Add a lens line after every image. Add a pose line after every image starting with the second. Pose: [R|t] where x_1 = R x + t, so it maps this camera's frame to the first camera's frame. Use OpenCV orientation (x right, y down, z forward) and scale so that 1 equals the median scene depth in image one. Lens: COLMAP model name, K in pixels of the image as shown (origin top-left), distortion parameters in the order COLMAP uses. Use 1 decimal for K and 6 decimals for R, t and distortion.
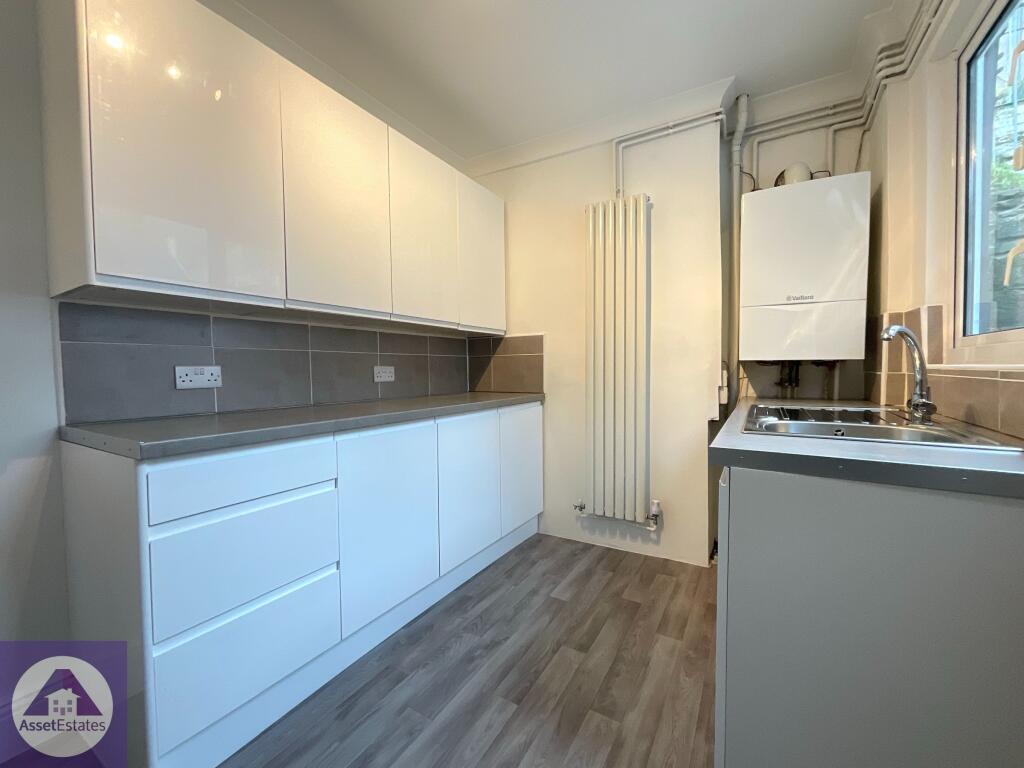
lens RADIAL K [[416.8, 0, 539.1], [0, 416.8, 382.6], [0, 0, 1]] dist [0.001585, 0.000257]
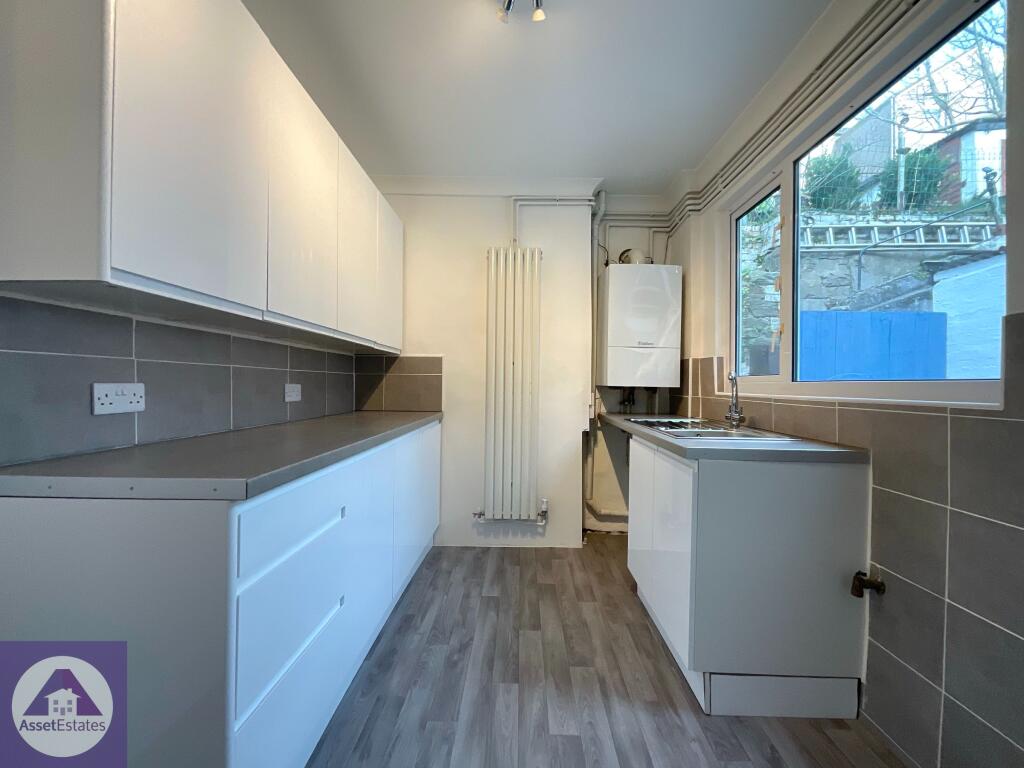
lens RADIAL K [[406.8, 0, 533.9], [0, 406.8, 382.5], [0, 0, 1]] dist [0.007109, 0.000119]
pose [[0.866276, 0.023781, 0.499000, -0.369075], [-0.005409, 0.999254, -0.038232, -0.012047], [-0.499537, 0.030420, 0.865758, -0.019313]]
